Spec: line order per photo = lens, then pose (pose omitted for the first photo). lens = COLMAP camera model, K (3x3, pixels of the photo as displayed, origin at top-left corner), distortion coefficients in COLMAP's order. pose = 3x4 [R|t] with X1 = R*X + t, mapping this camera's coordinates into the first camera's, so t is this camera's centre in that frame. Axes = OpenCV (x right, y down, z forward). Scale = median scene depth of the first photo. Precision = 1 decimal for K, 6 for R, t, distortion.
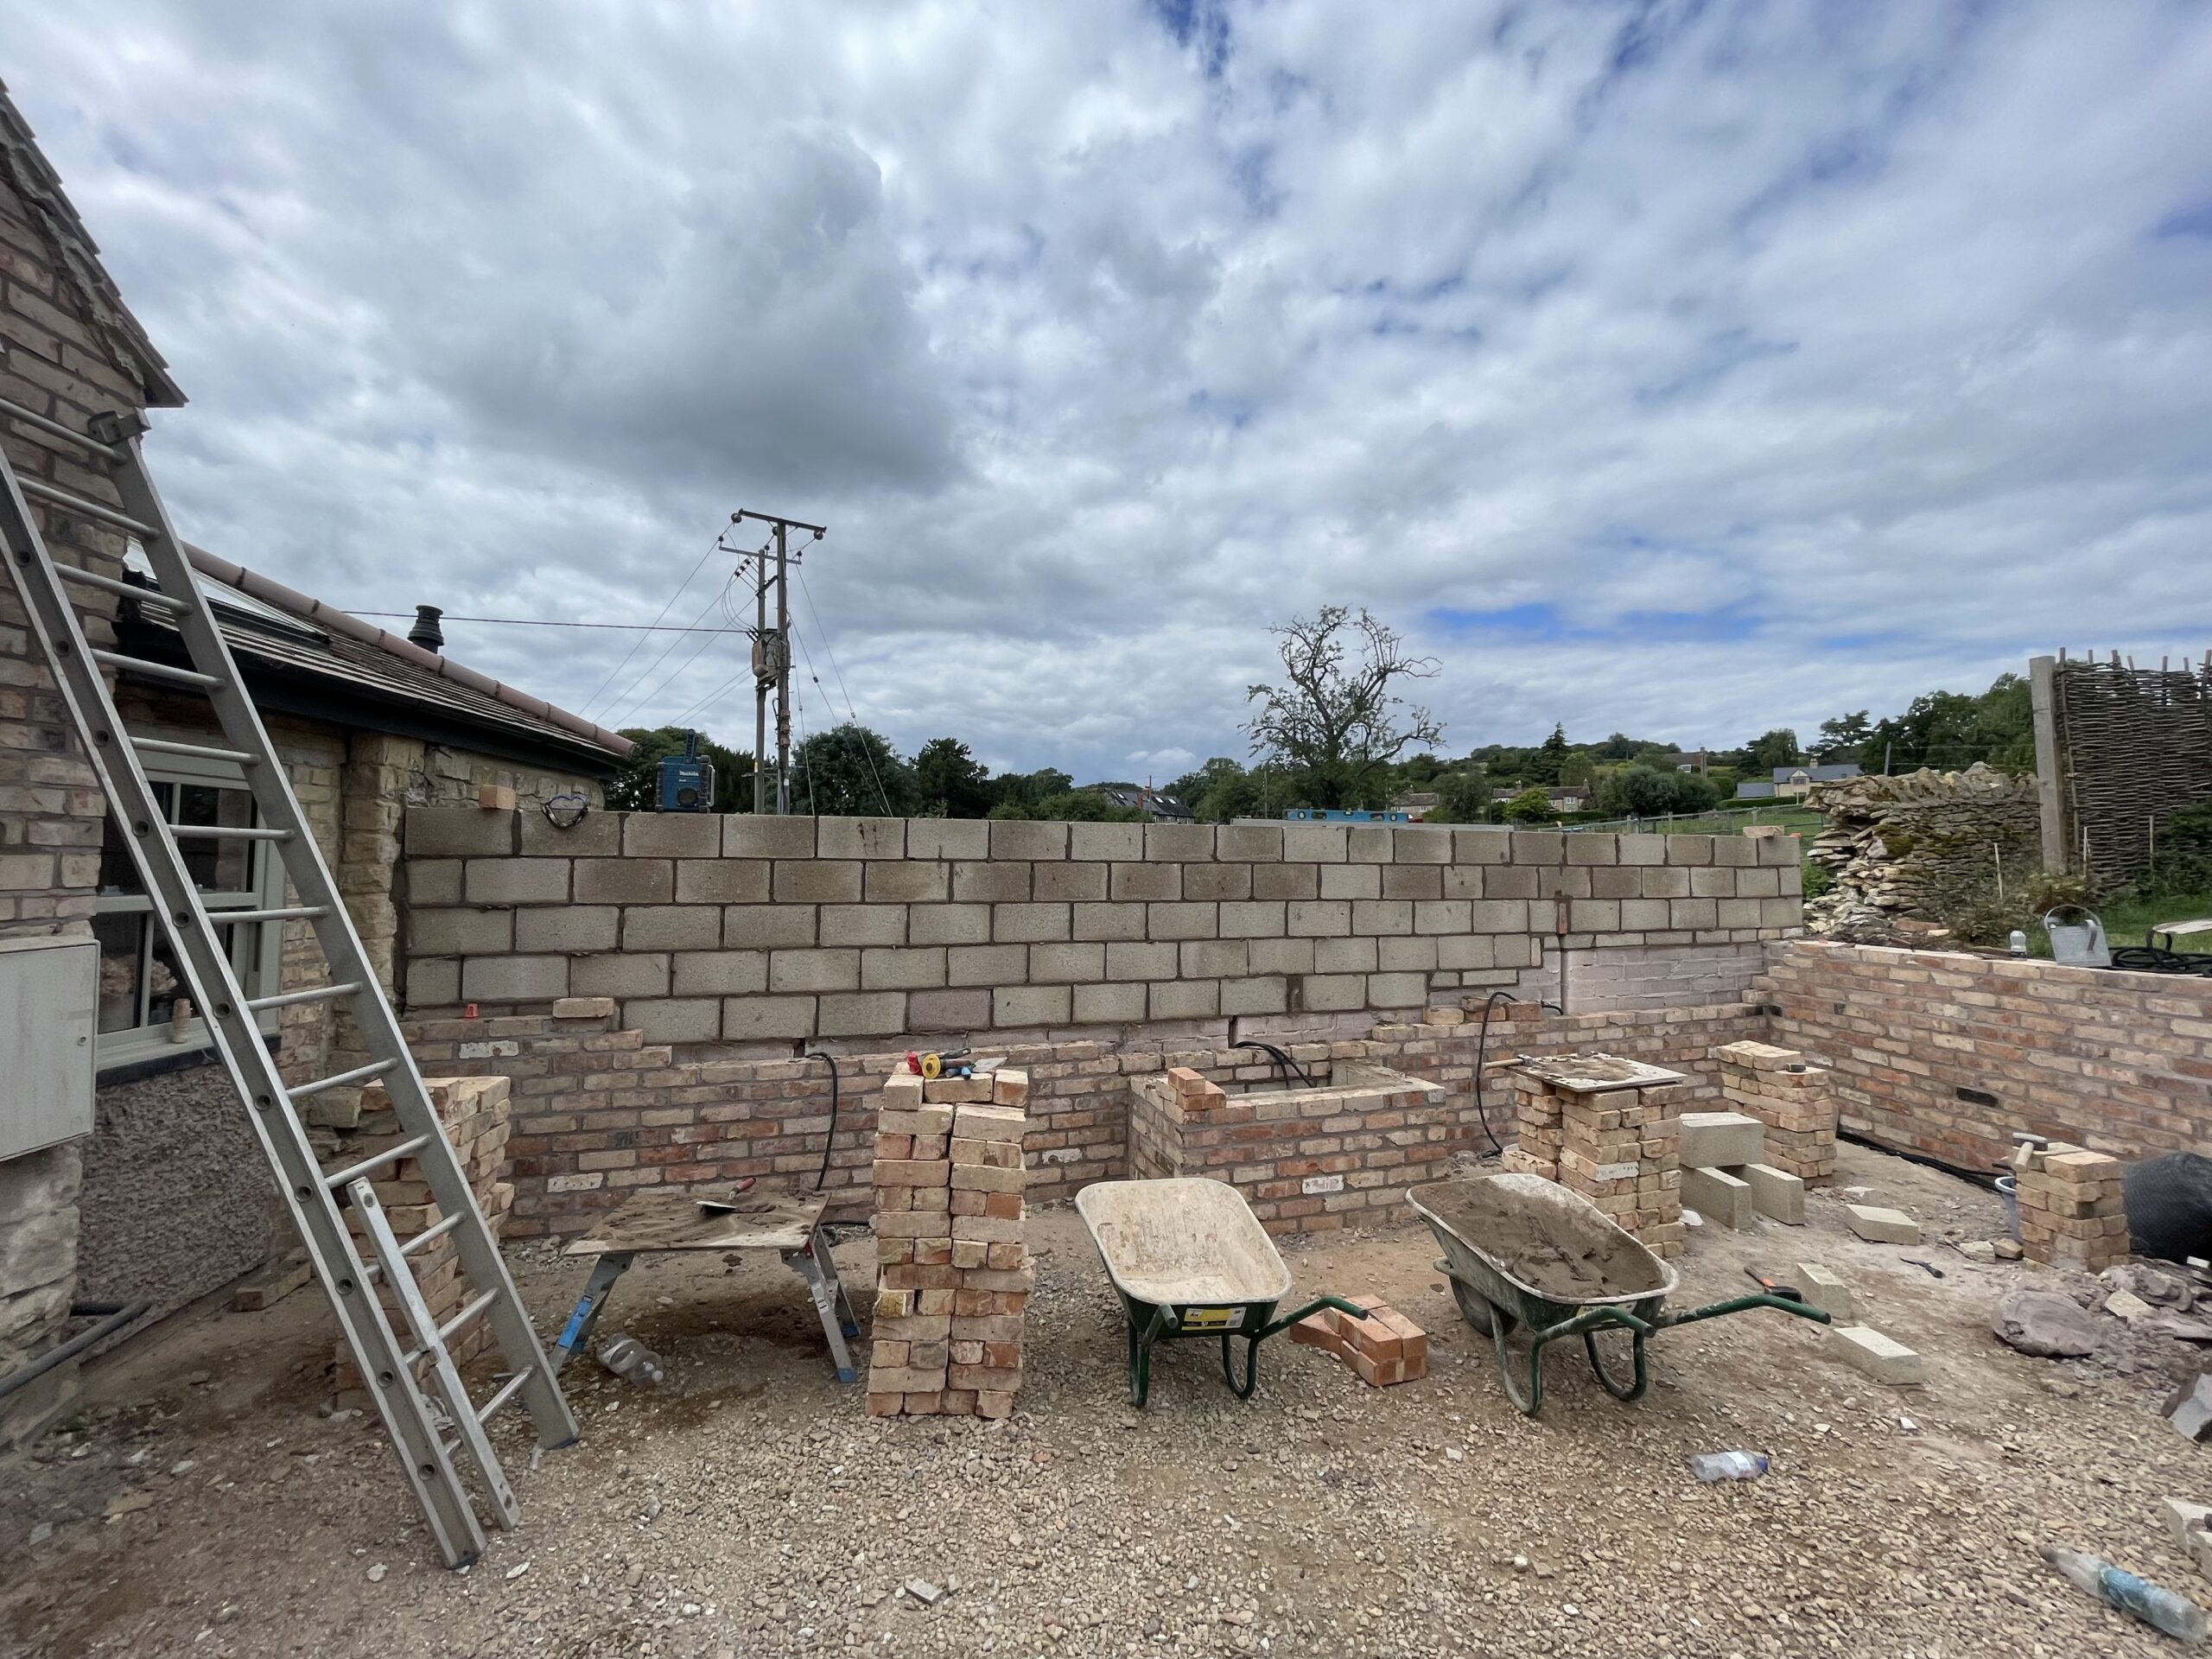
lens RADIAL K [[889.4, 0, 1100.7], [0, 889.4, 824.0], [0, 0, 1]] dist [-0.001646, -0.000723]
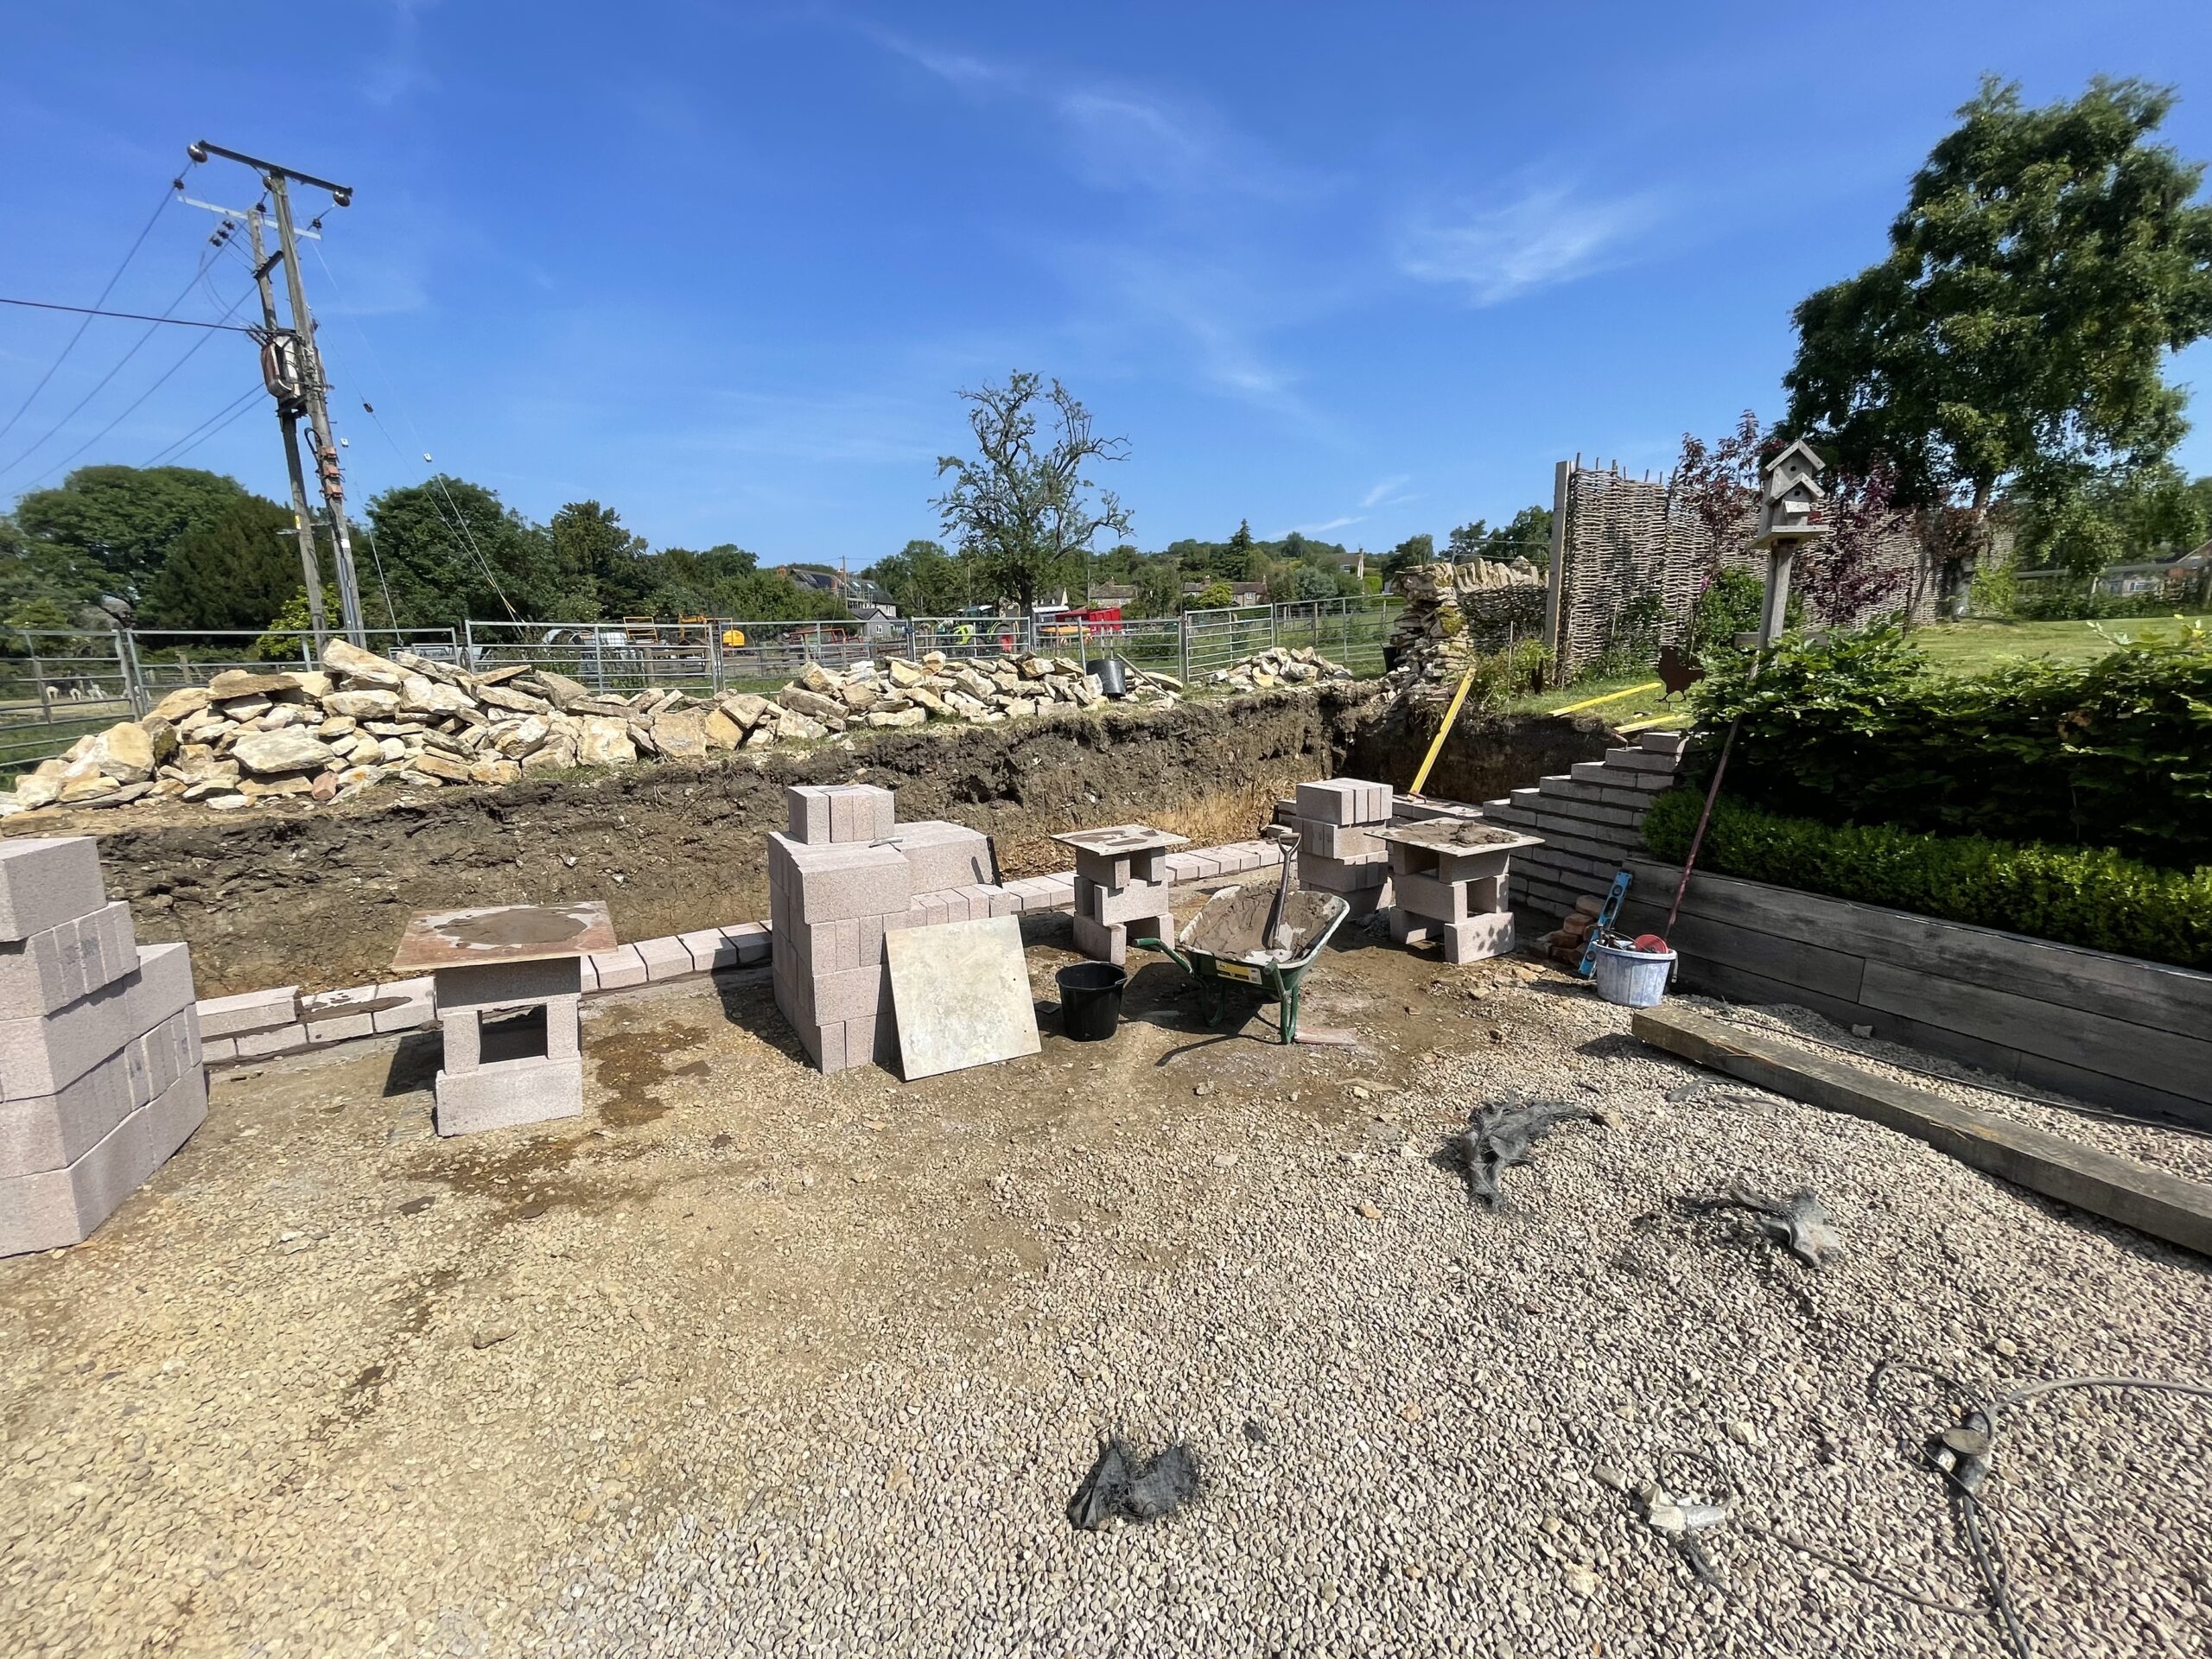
lens RADIAL K [[889.4, 0, 1097.6], [0, 889.4, 824.2], [0, 0, 1]] dist [-0.001646, -0.000723]
pose [[0.949502, -0.057280, 0.308487, 0.025496], [-0.015387, 0.973510, 0.228124, 0.006012], [-0.313382, -0.221352, 0.923469, 0.002025]]
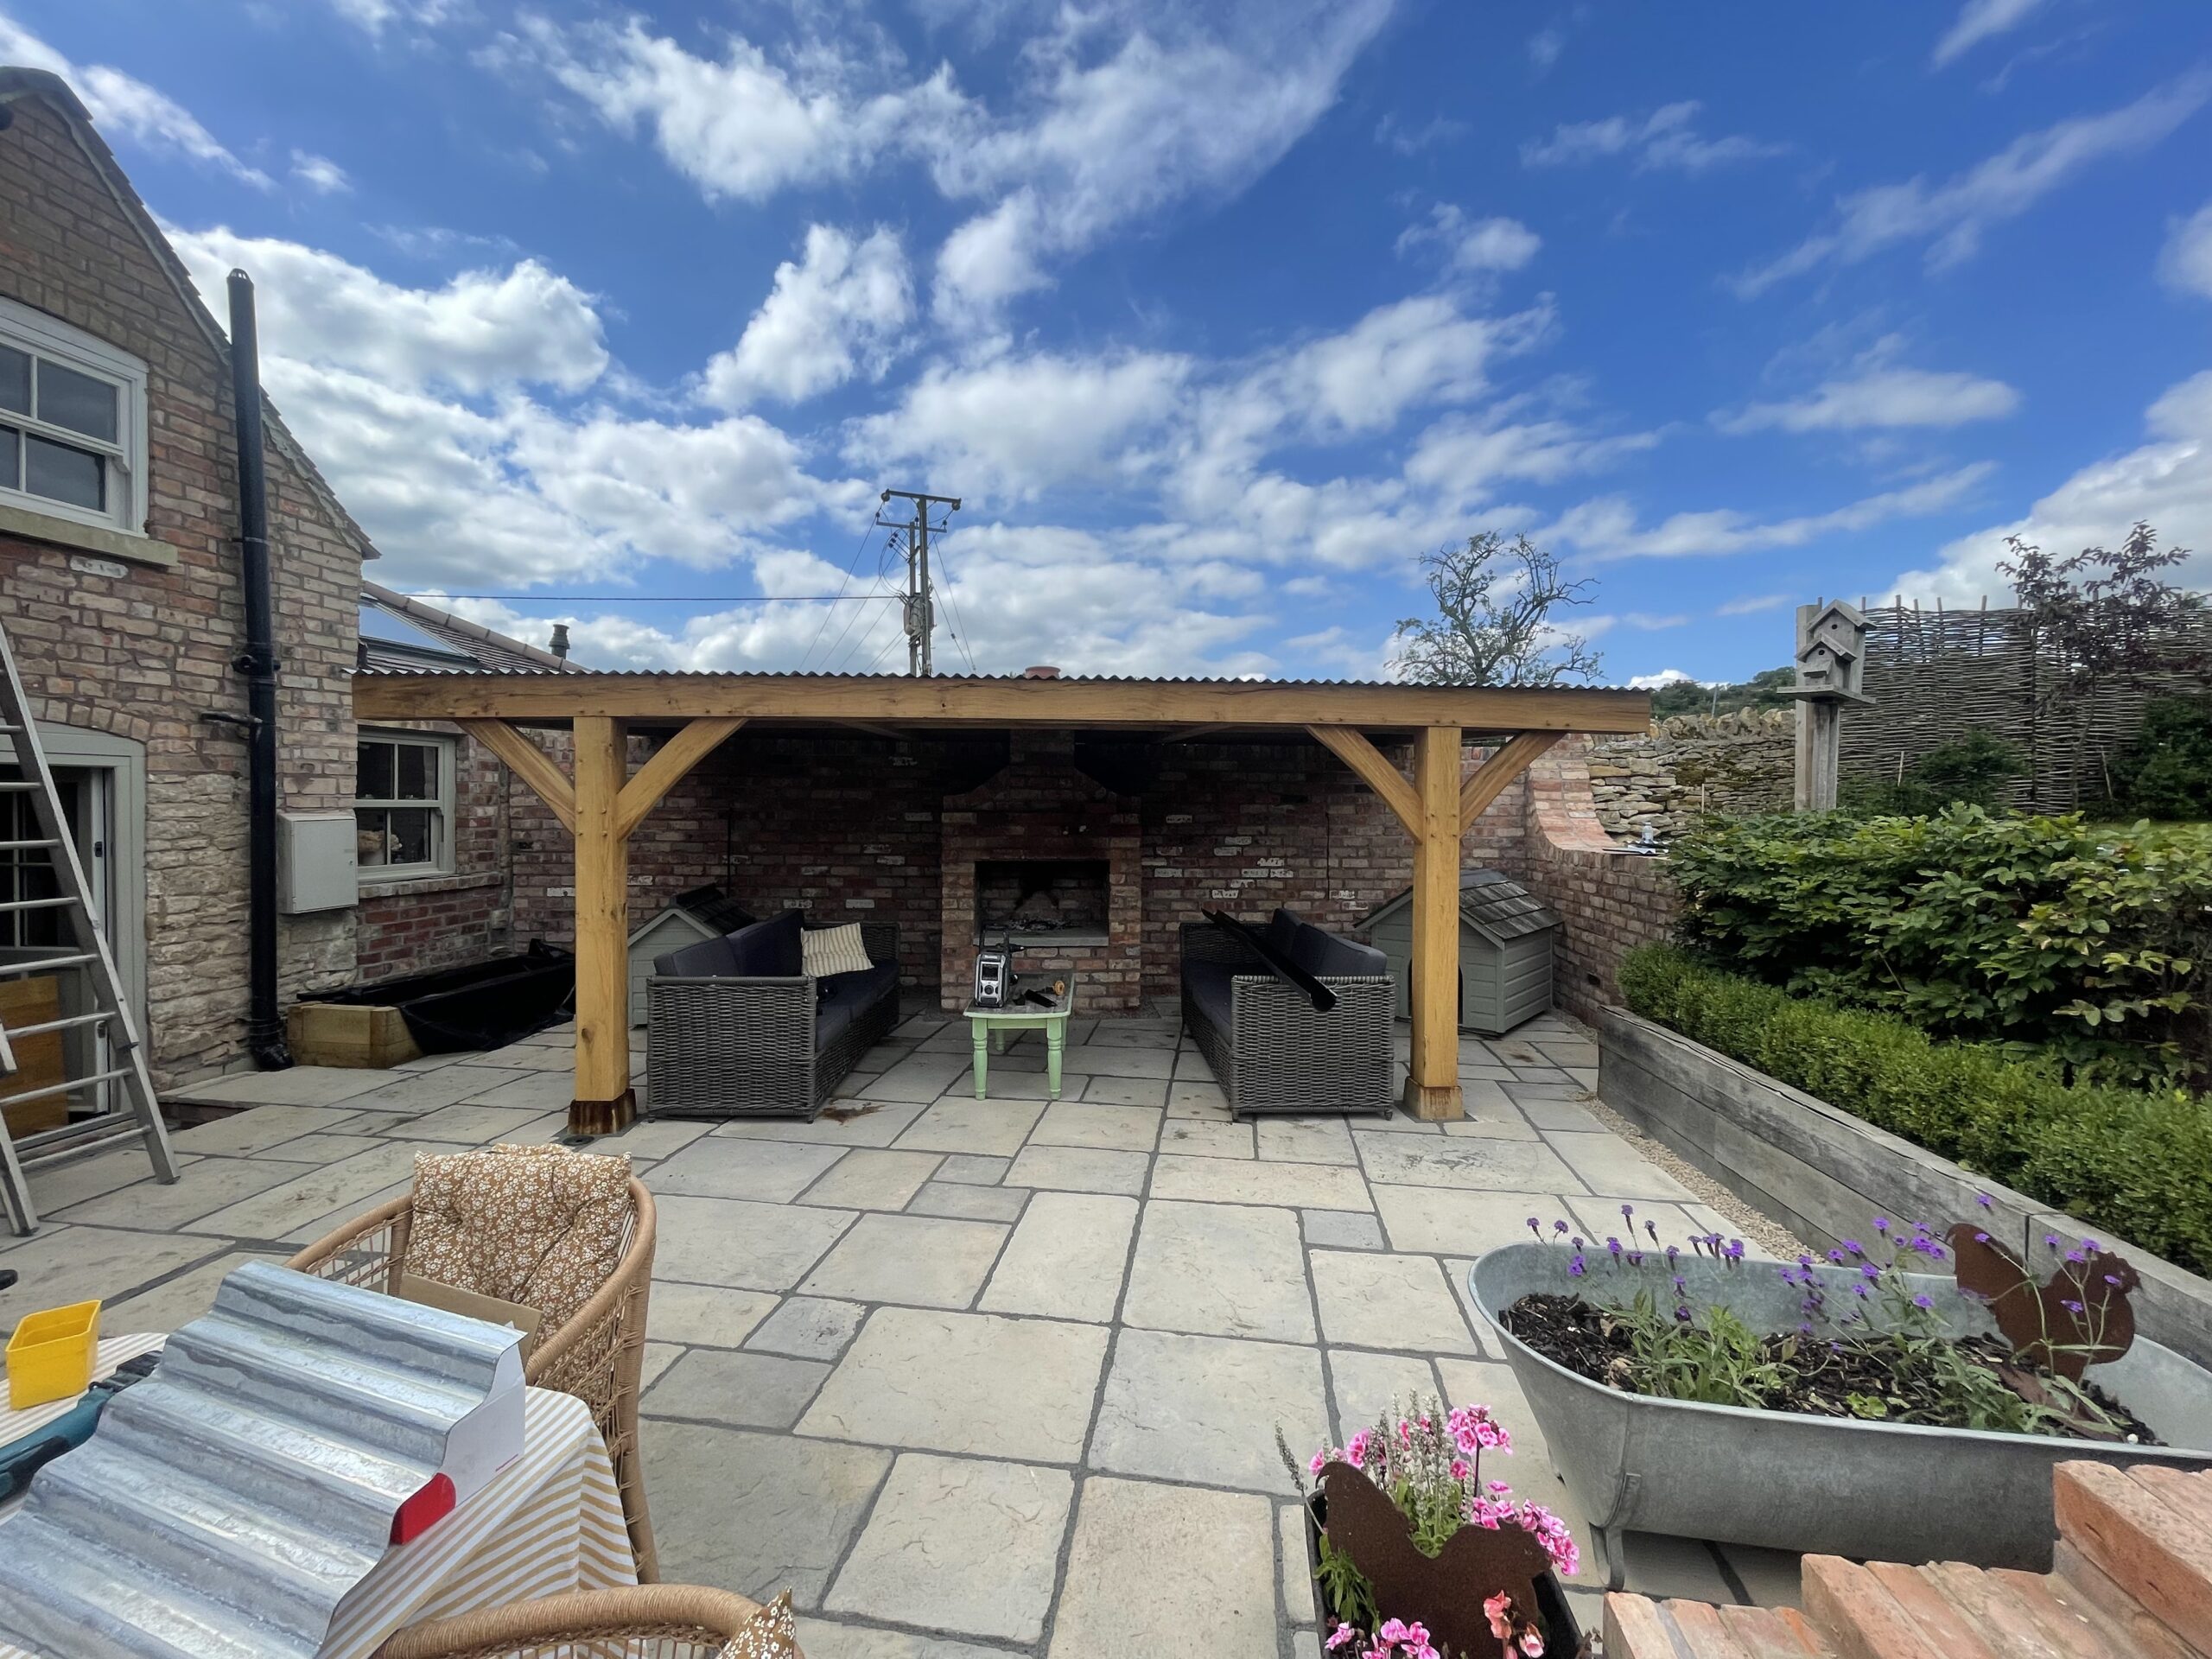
lens RADIAL K [[889.4, 0, 1101.6], [0, 889.4, 824.3], [0, 0, 1]] dist [-0.001646, -0.000723]
pose [[0.971039, 0.013285, -0.238551, 0.144395], [0.003731, 0.997488, 0.070738, -0.000091], [0.238891, -0.069579, 0.968550, -0.083366]]
